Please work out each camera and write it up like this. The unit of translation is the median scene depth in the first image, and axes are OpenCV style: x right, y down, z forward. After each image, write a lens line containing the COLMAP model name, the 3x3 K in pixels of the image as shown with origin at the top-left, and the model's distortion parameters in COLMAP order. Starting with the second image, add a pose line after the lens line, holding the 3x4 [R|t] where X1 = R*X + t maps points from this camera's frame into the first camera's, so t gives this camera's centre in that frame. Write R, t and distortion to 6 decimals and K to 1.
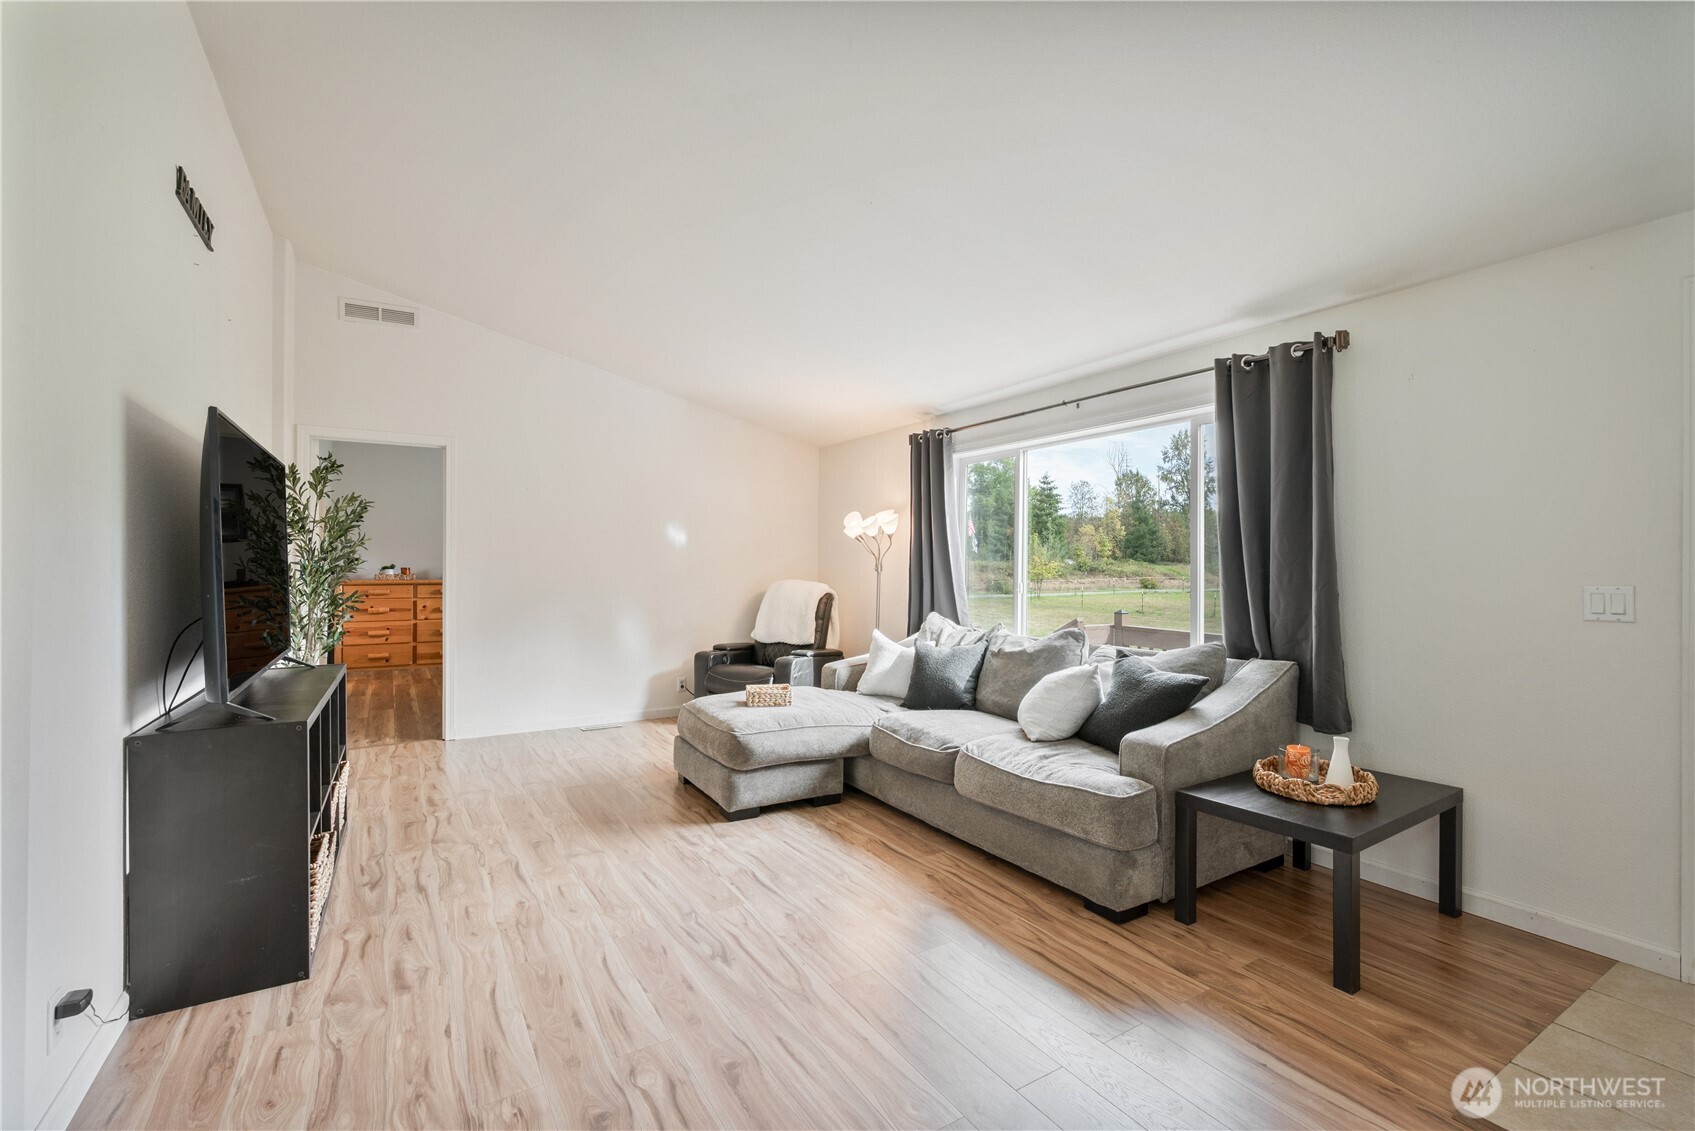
lens RADIAL K [[749.8, 0, 862.7], [0, 749.8, 567.3], [0, 0, 1]] dist [-0.000326, -0.000898]
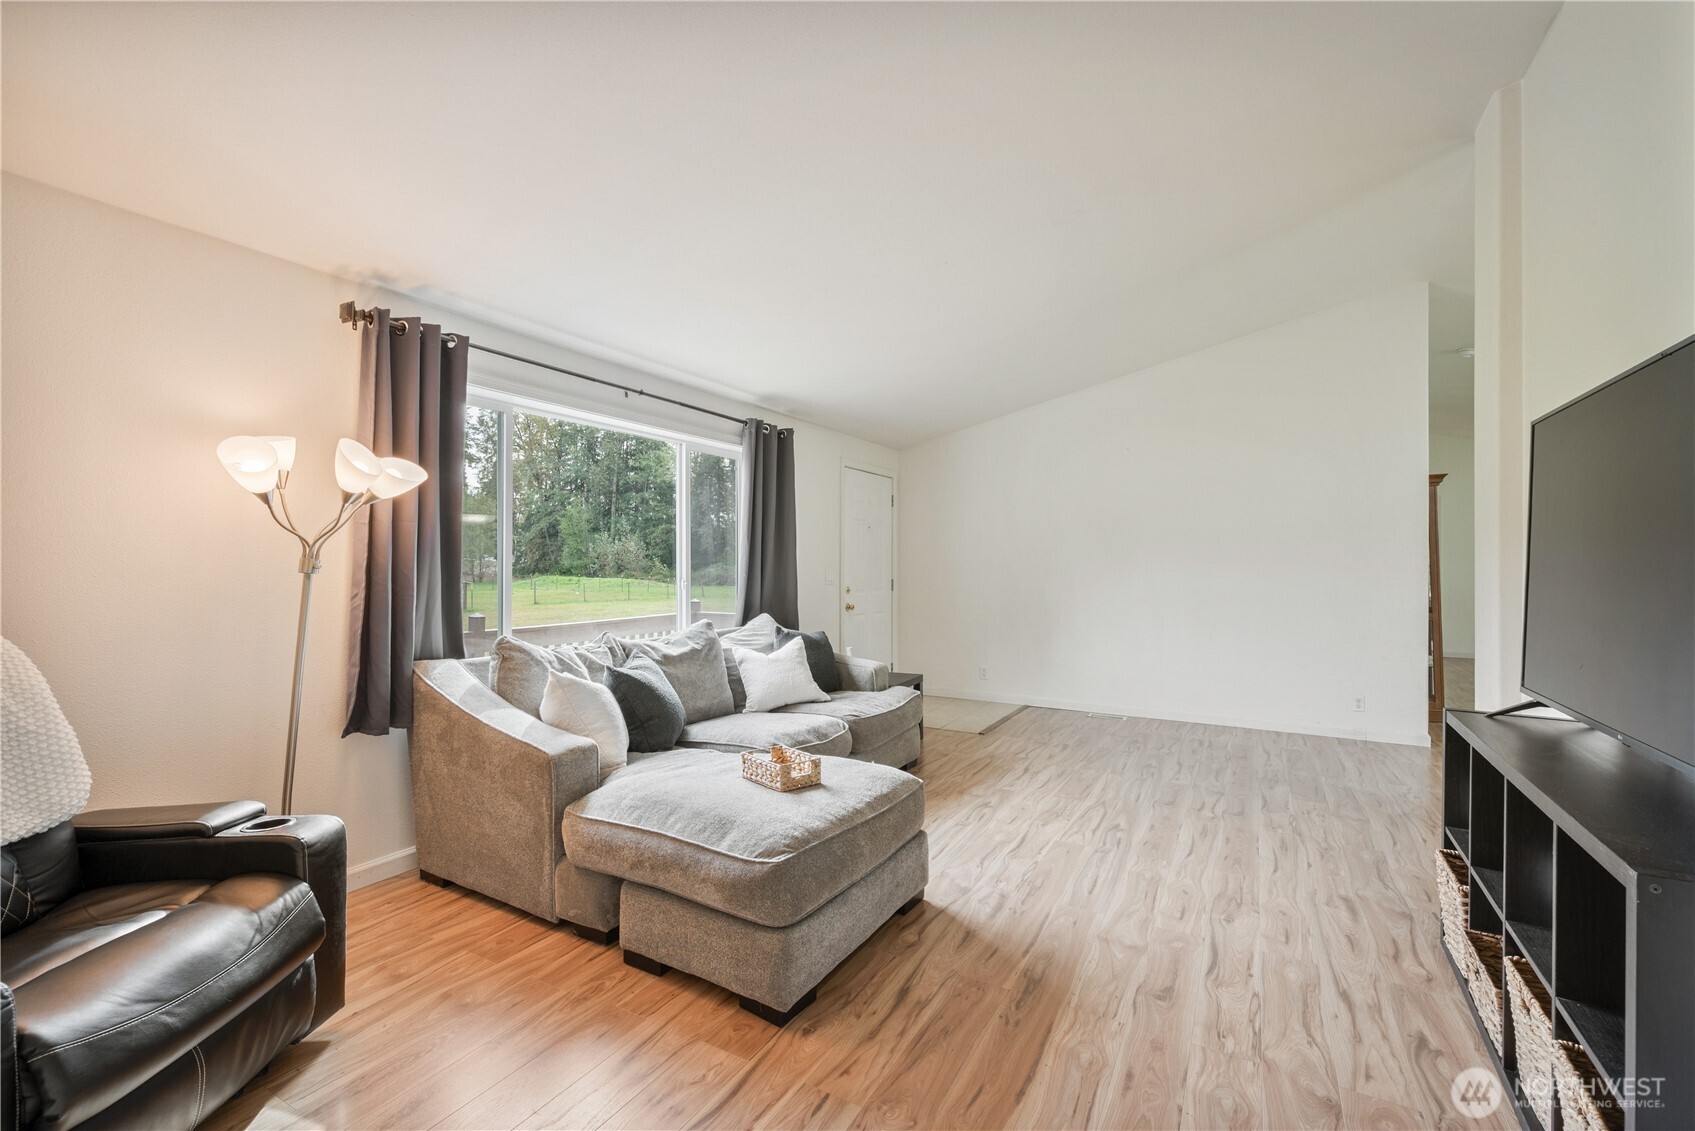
lens RADIAL K [[721.6, 0, 845.4], [0, 721.6, 561.8], [0, 0, 1]] dist [-0.005217, 0.000292]
pose [[-0.470901, -0.002070, 0.882184, -0.996136], [-0.001806, 0.999997, 0.001383, -0.004567], [-0.882184, -0.000942, -0.470903, 1.795888]]
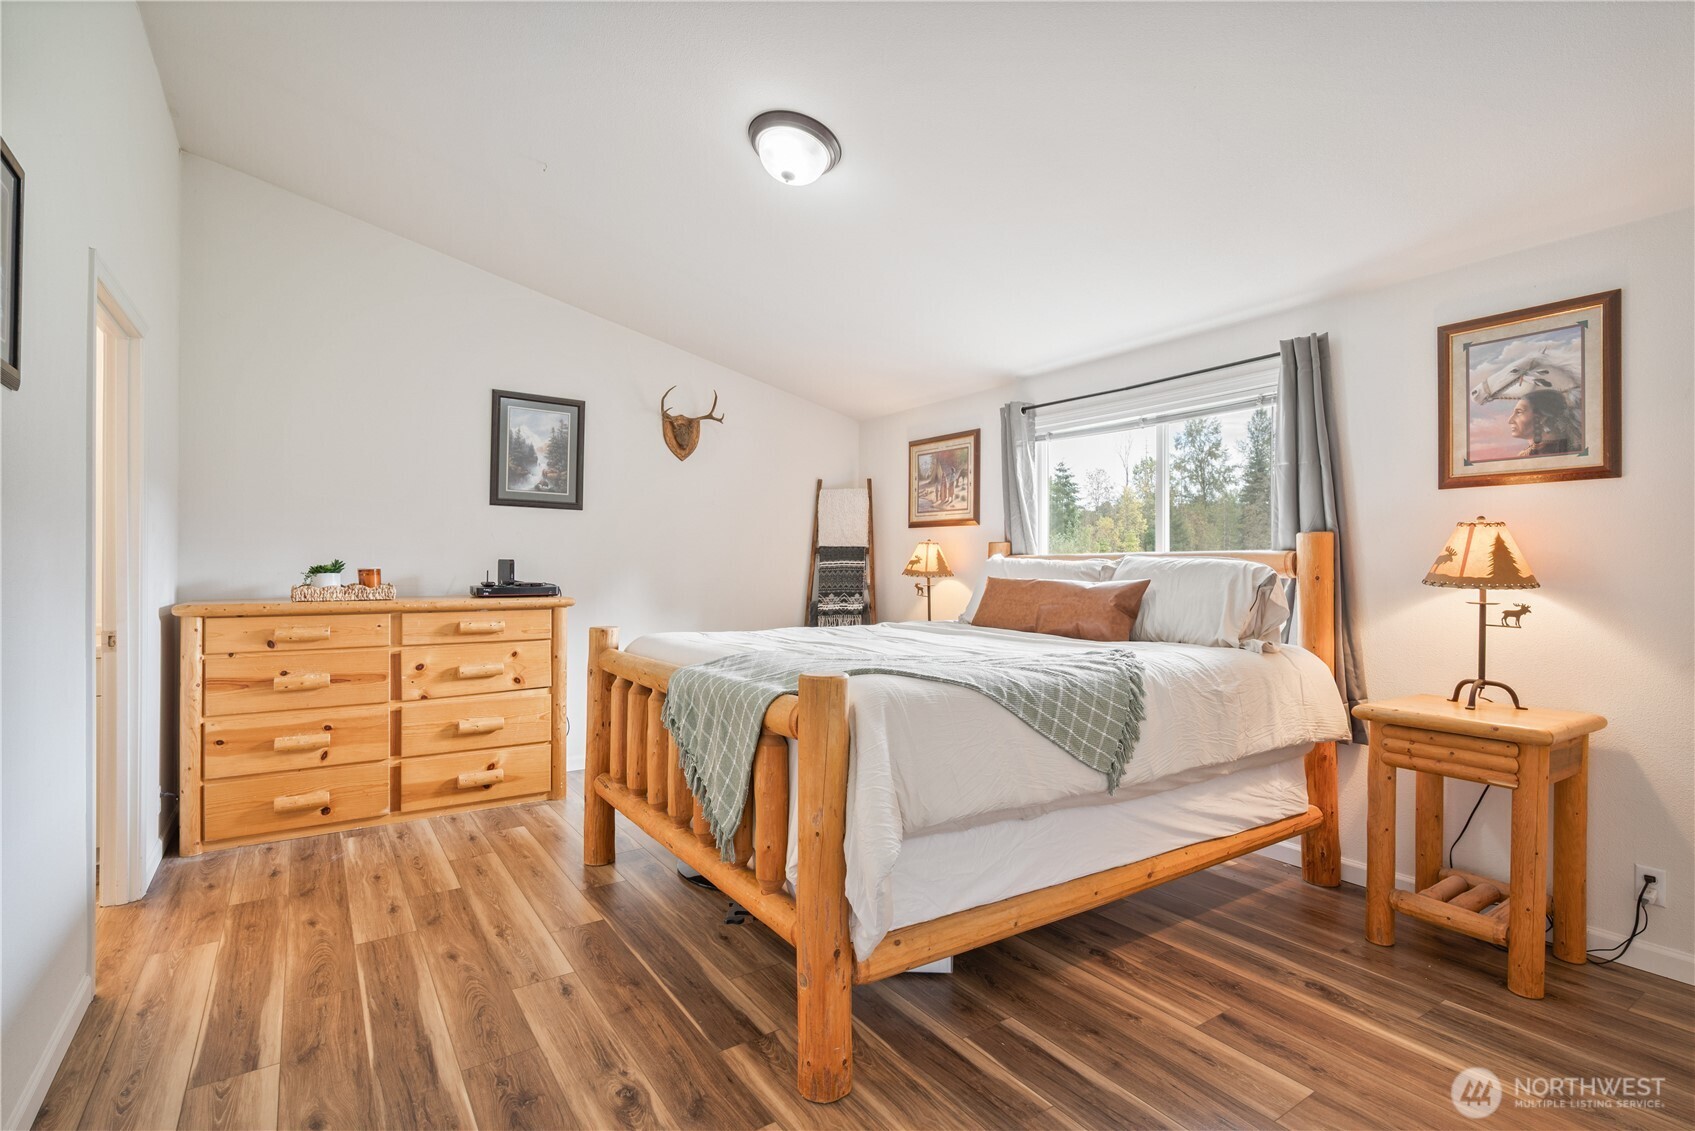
lens RADIAL K [[796.3, 0, 853.2], [0, 796.3, 563.5], [0, 0, 1]] dist [-0.003037, -0.003622]
pose [[0.999011, -0.005861, 0.044066, -0.071706], [0.006043, 0.999974, -0.003993, 0.000156], [-0.044042, 0.004256, 0.999021, 0.109135]]
